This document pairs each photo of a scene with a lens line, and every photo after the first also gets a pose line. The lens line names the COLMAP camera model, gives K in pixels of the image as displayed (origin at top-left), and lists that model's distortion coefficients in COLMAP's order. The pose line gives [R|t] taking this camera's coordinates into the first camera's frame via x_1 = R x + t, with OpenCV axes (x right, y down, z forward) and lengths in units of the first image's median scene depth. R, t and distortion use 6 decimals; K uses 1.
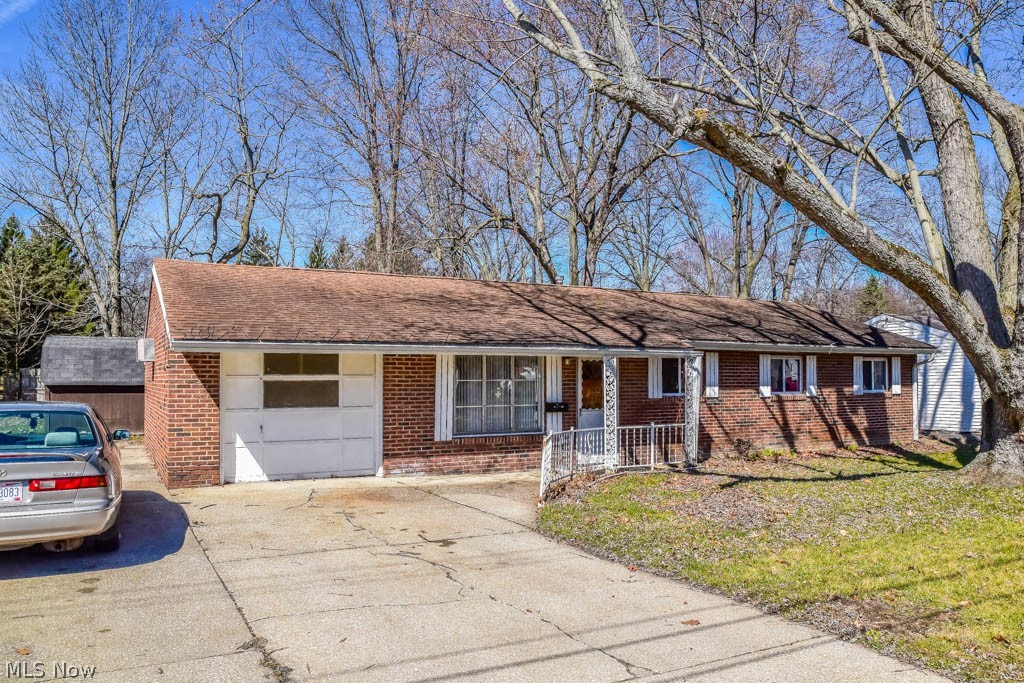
lens RADIAL K [[791.4, 0, 511.8], [0, 791.4, 344.9], [0, 0, 1]] dist [-0.100478, 0.059464]
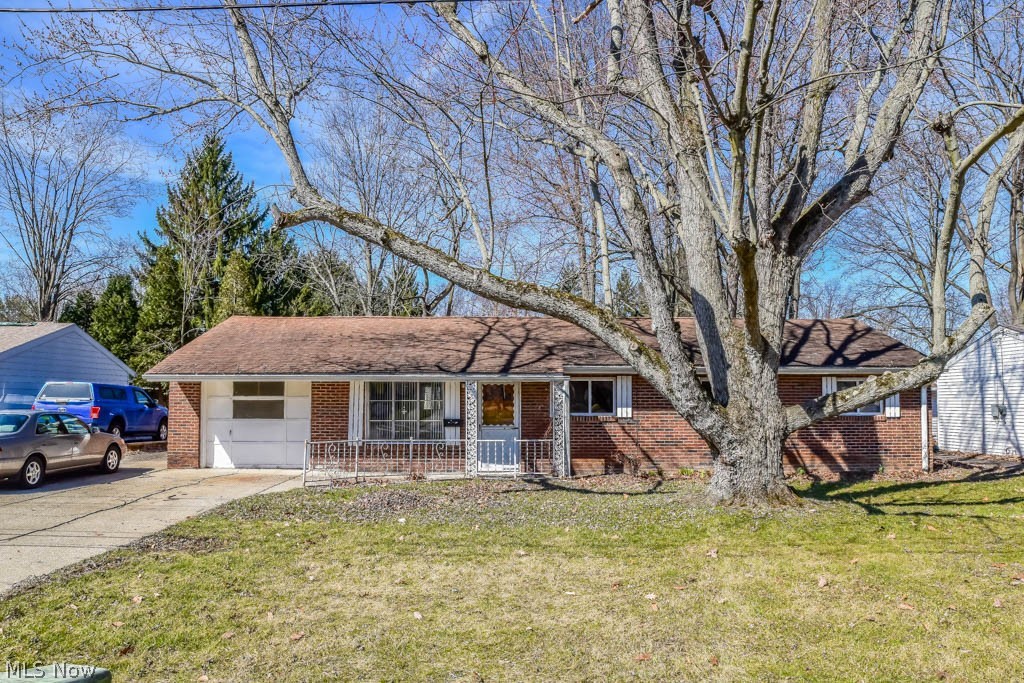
lens RADIAL K [[791.4, 0, 514.5], [0, 791.4, 339.0], [0, 0, 1]] dist [-0.100478, 0.059464]
pose [[0.863605, -0.035002, -0.502952, 0.807717], [0.019567, 0.999163, -0.035936, -0.005896], [0.503788, 0.021194, 0.863567, -0.012859]]
